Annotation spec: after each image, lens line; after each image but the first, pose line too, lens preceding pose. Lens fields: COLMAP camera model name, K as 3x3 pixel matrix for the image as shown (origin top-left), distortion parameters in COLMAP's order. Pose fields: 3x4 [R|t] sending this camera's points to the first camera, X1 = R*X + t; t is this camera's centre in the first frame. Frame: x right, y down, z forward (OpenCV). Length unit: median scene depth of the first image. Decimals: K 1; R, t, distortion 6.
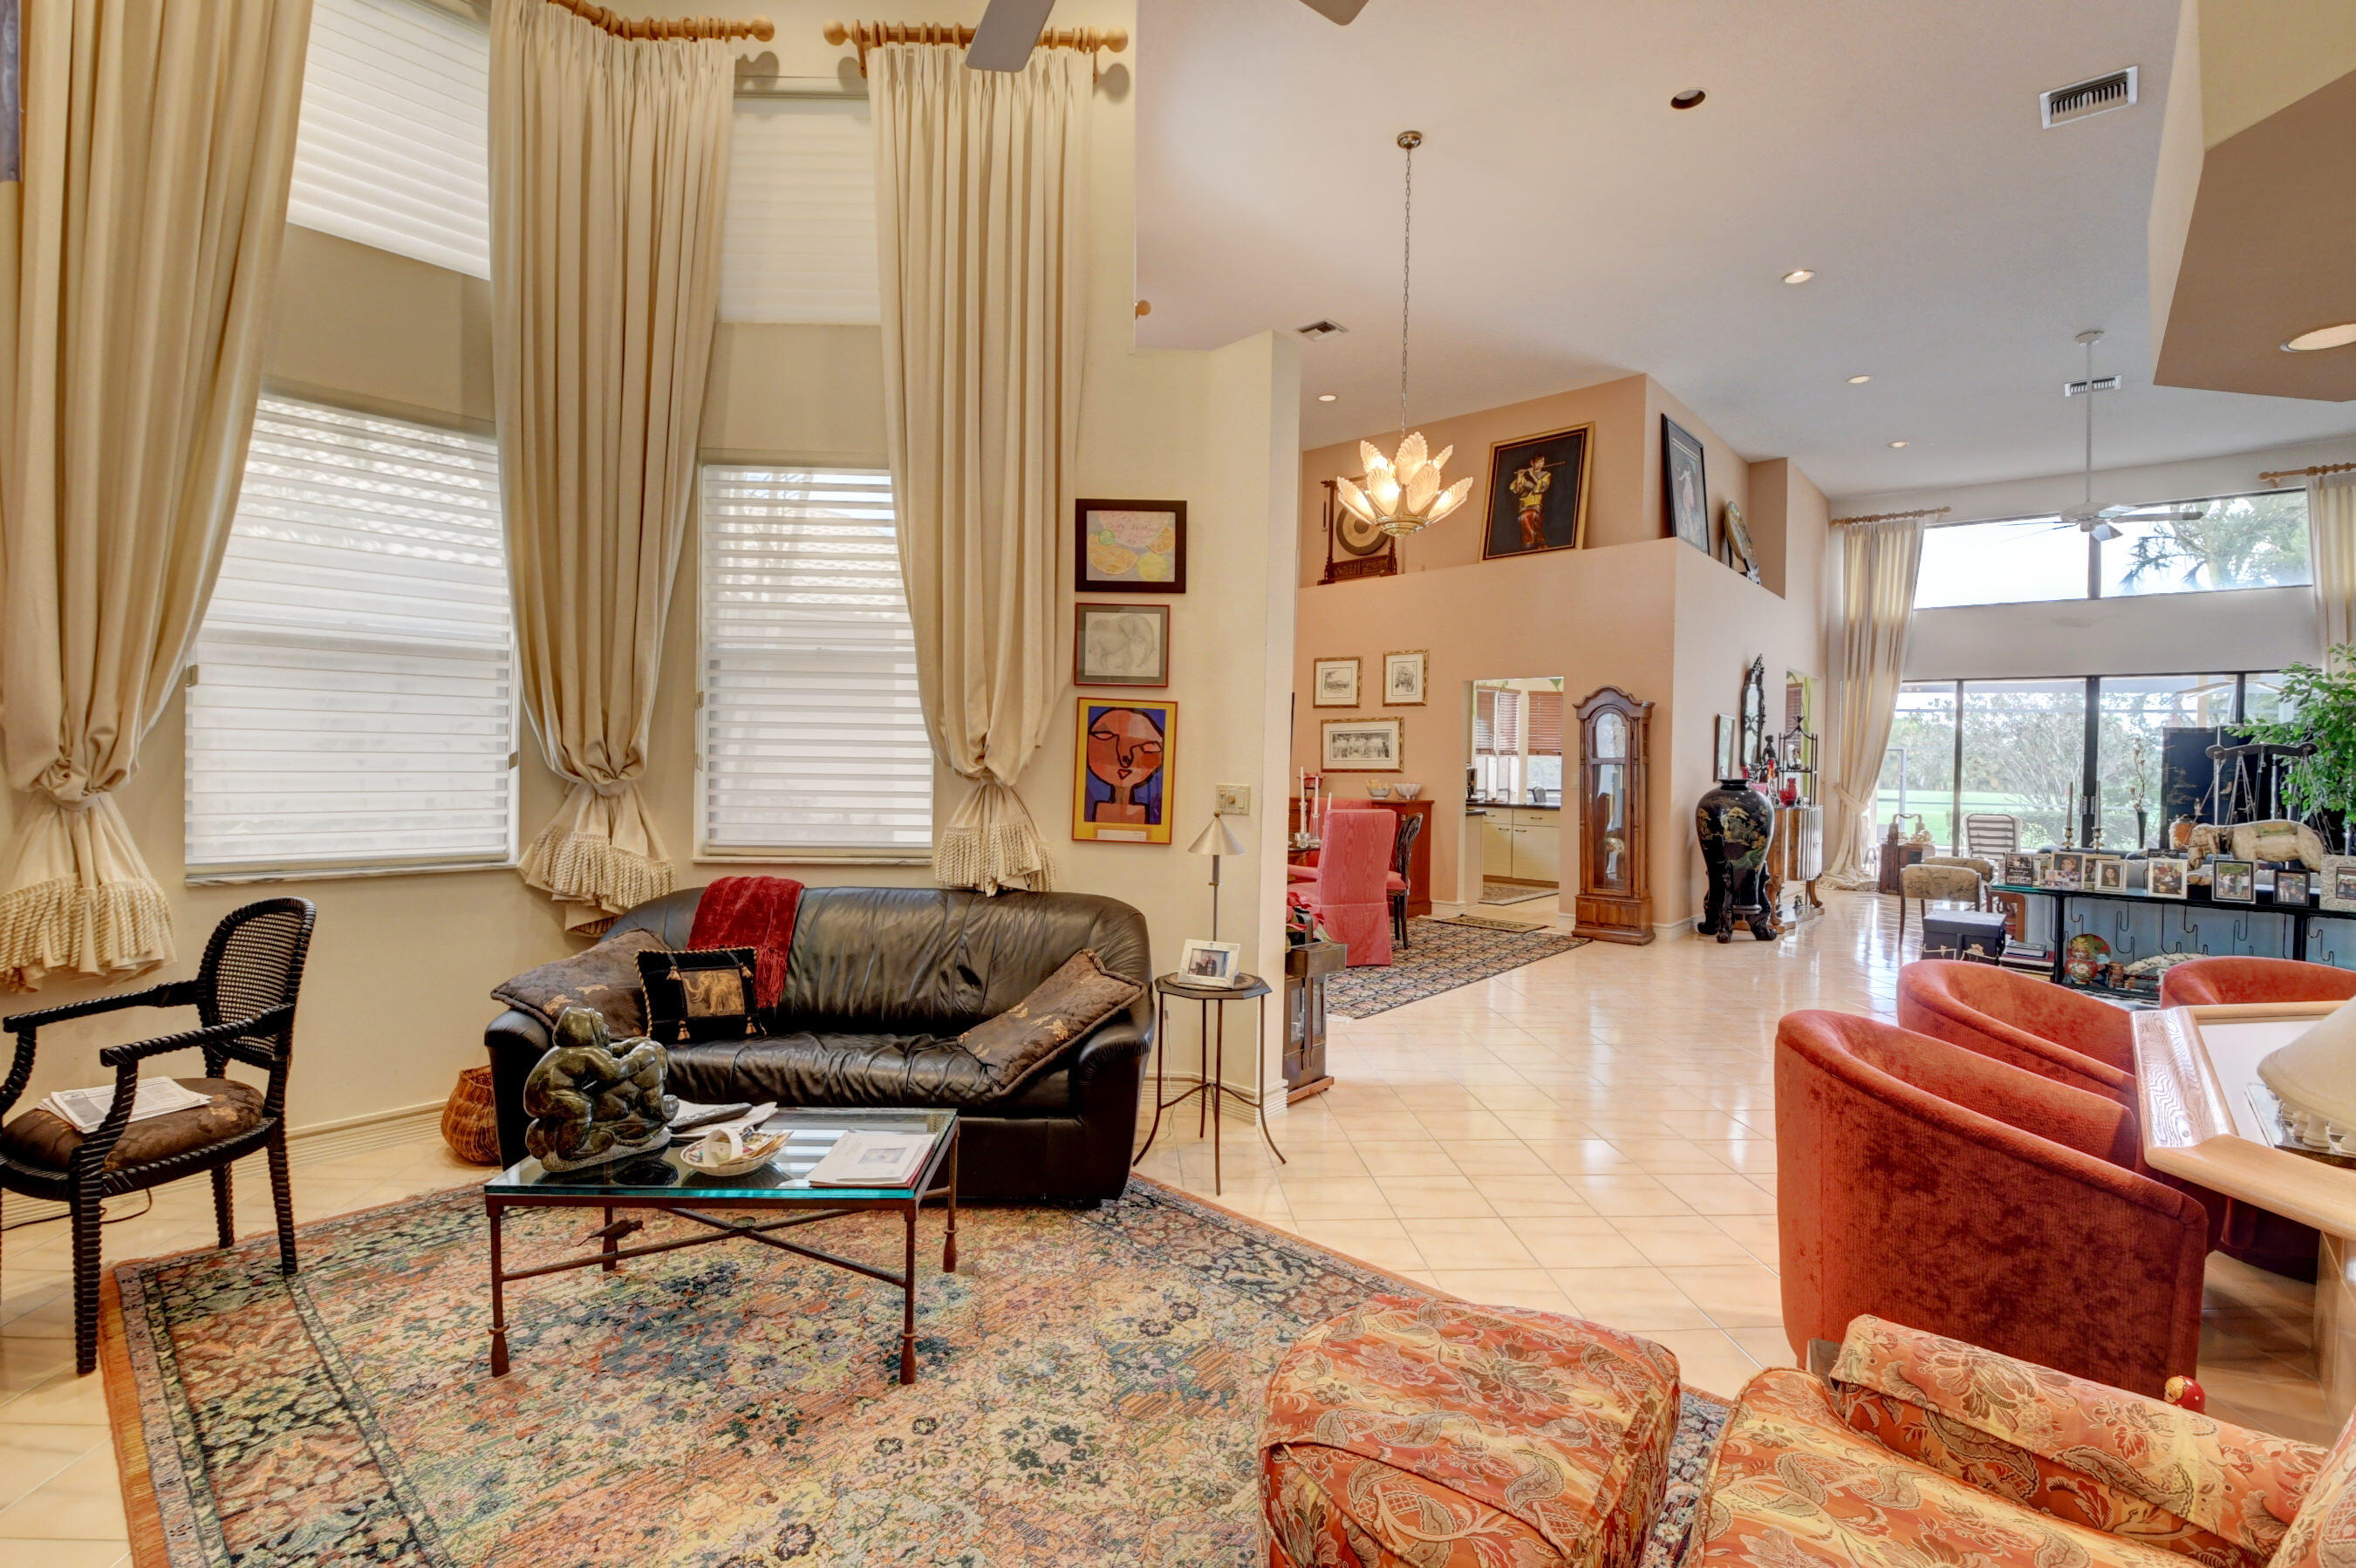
lens RADIAL K [[1035.4, 0, 1171.7], [0, 1035.4, 773.6], [0, 0, 1]] dist [0.017223, -0.030872]
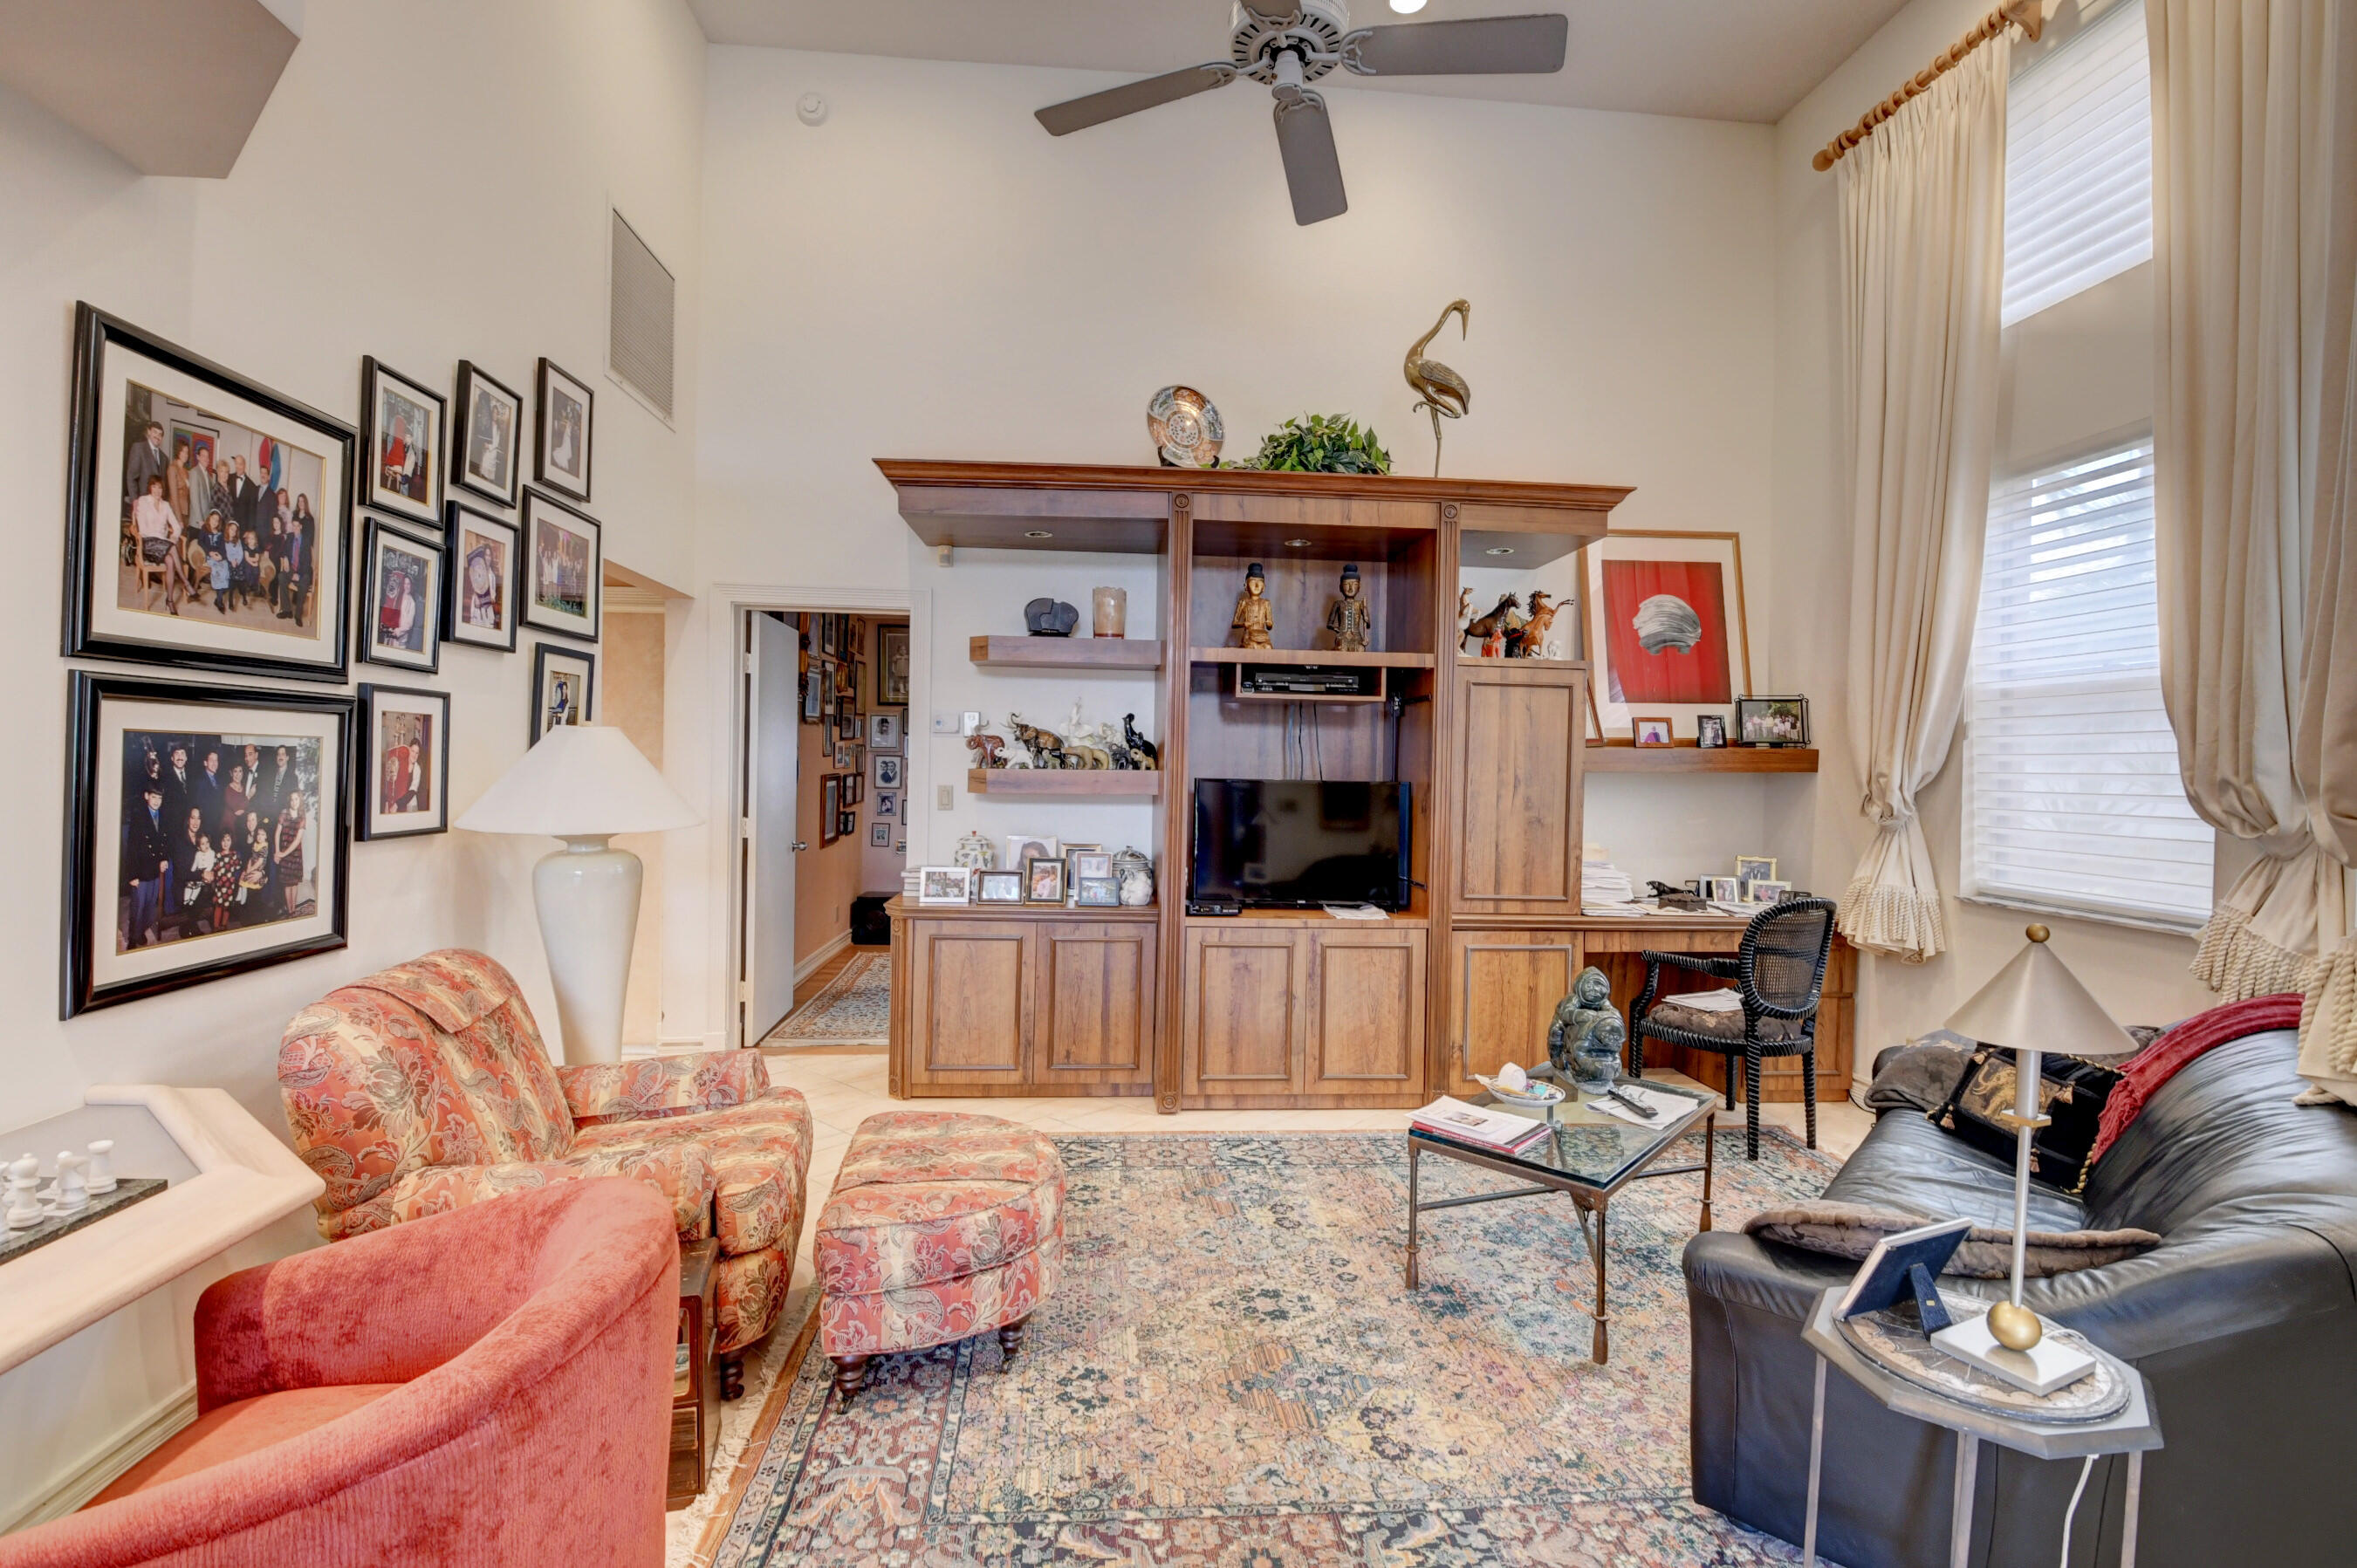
lens RADIAL K [[1029.0, 0, 1171.9], [0, 1029.0, 782.8], [0, 0, 1]] dist [0.015022, -0.040050]
pose [[-0.696042, -0.018919, -0.717752, 0.197174], [-0.041263, 0.999055, 0.013681, -0.002178], [0.716814, 0.039139, -0.696165, 0.383607]]
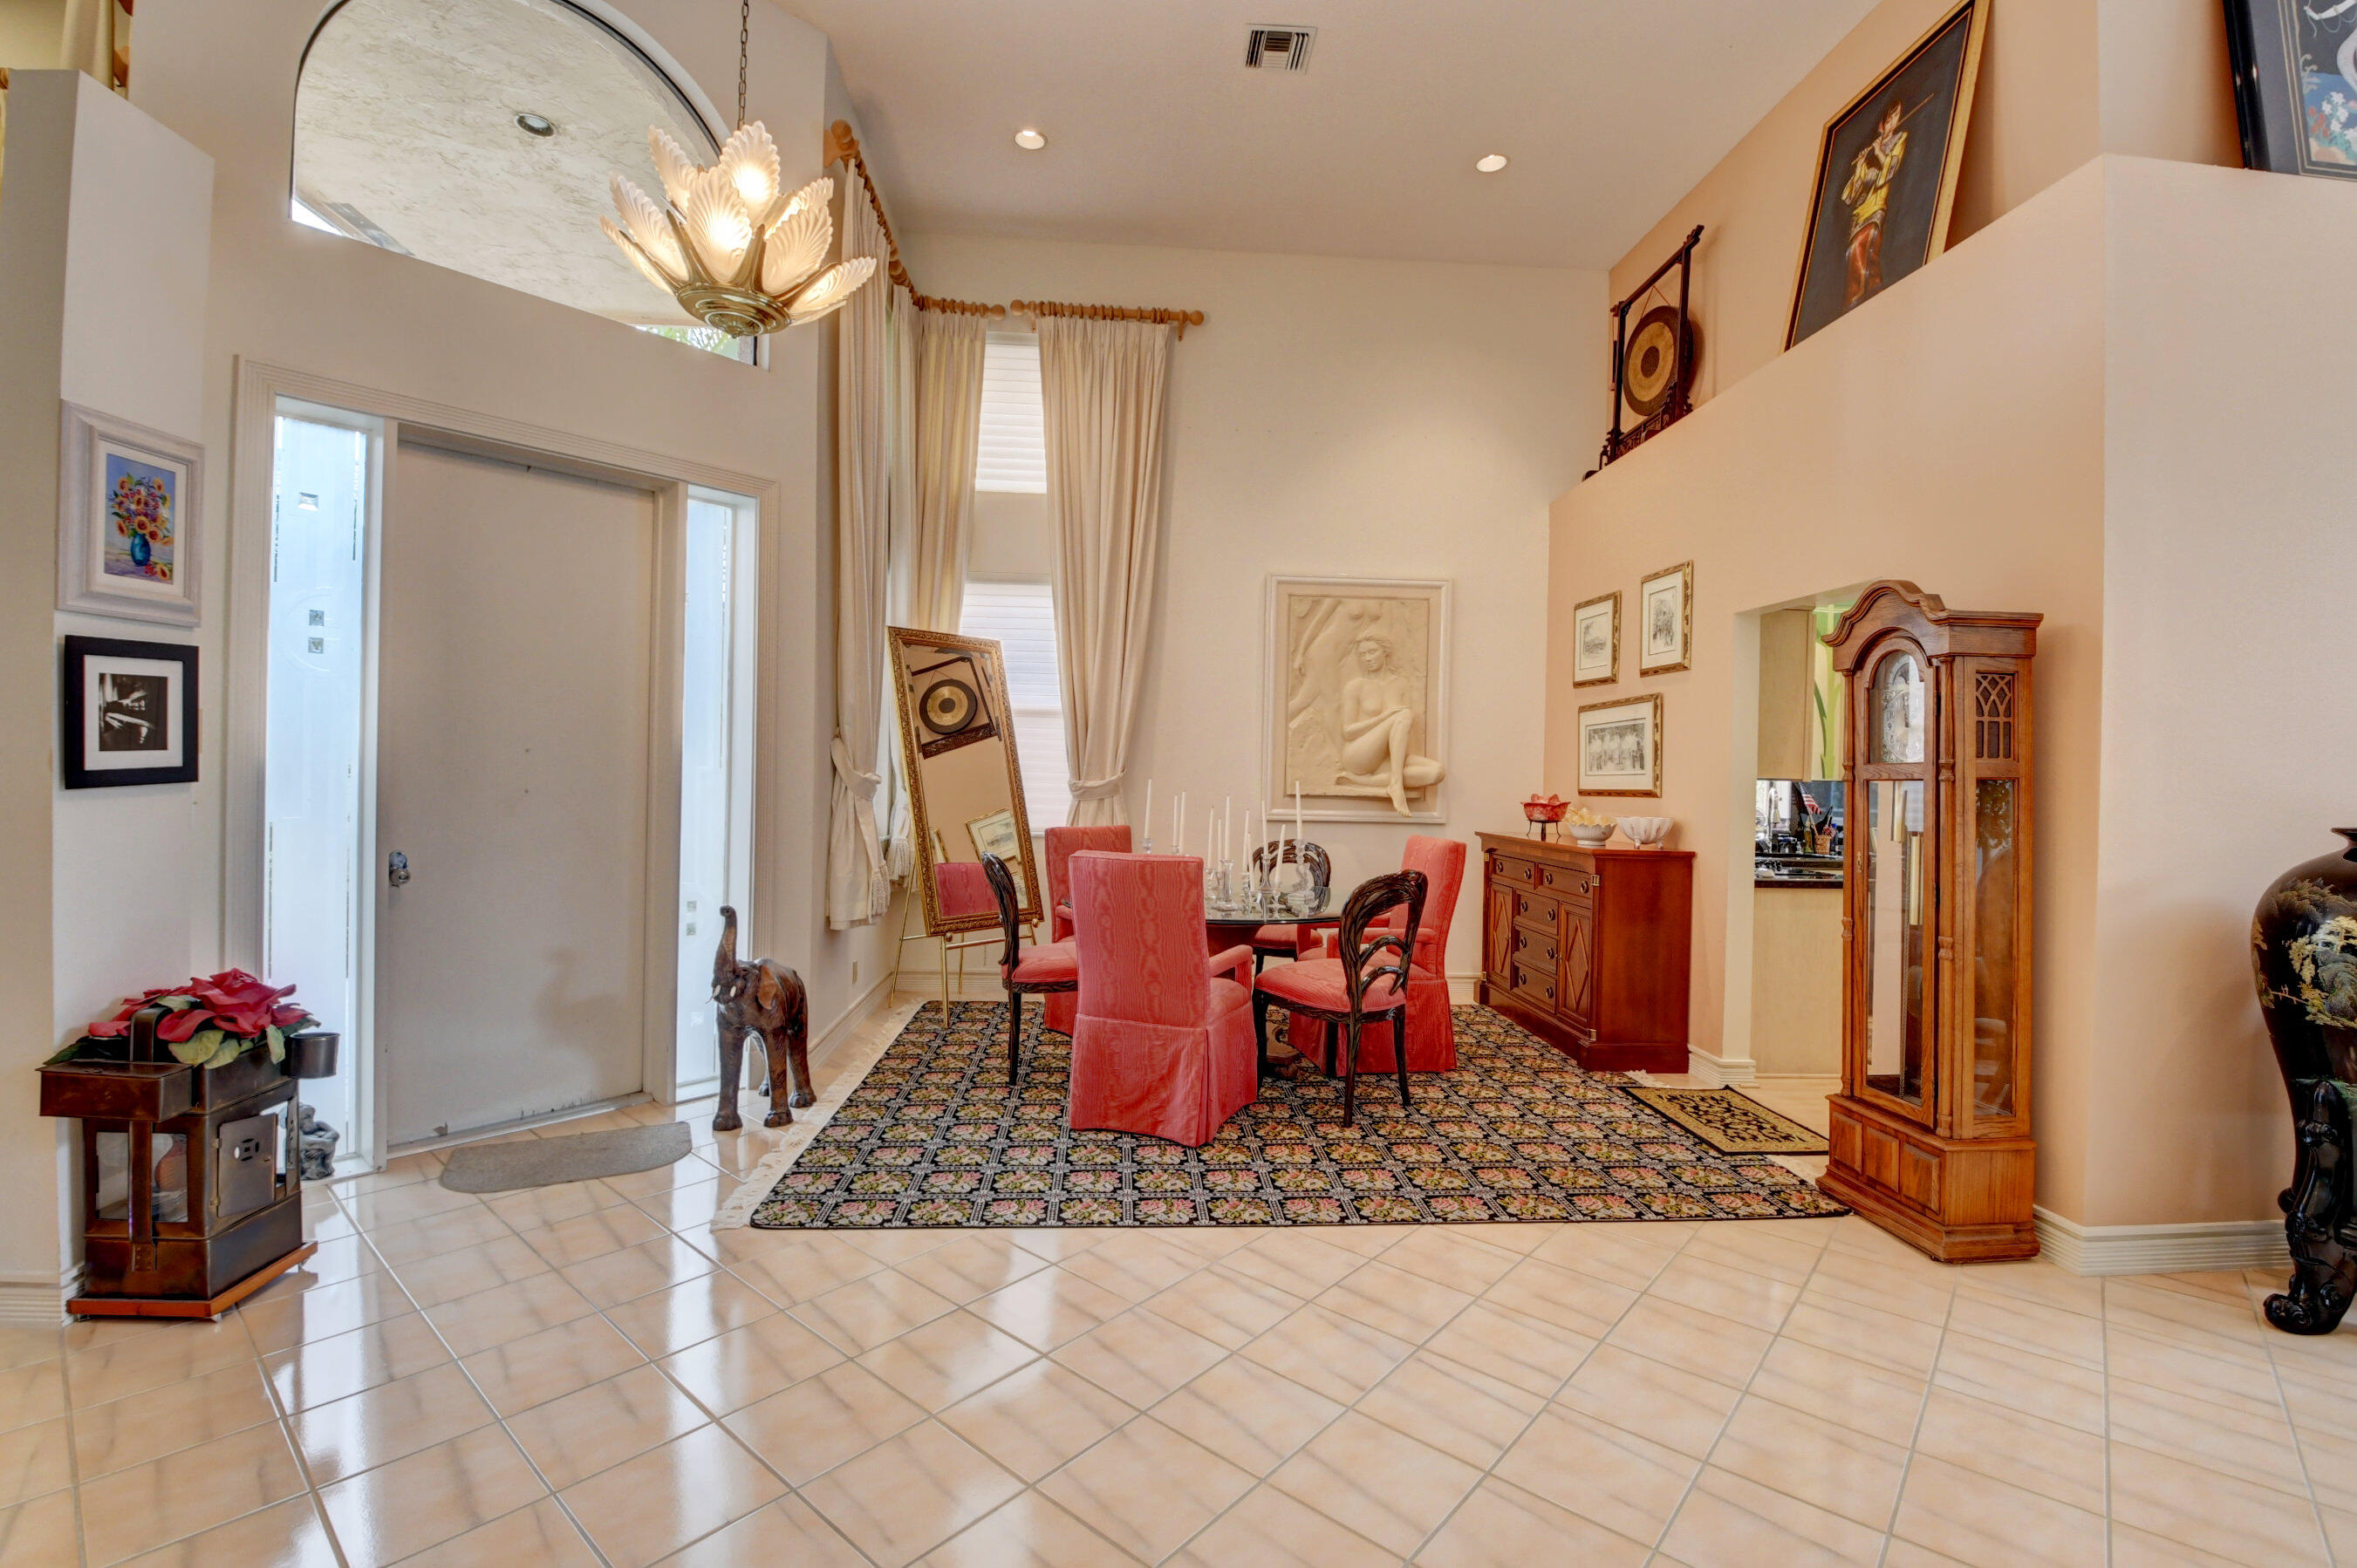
lens RADIAL K [[1035.8, 0, 1172.2], [0, 1035.8, 773.6], [0, 0, 1]] dist [0.017223, -0.030872]
pose [[0.710001, 0.002462, -0.704197, 0.421464], [-0.019156, 0.999691, -0.015818, 0.000236], [0.703940, 0.024721, 0.709829, 0.438029]]
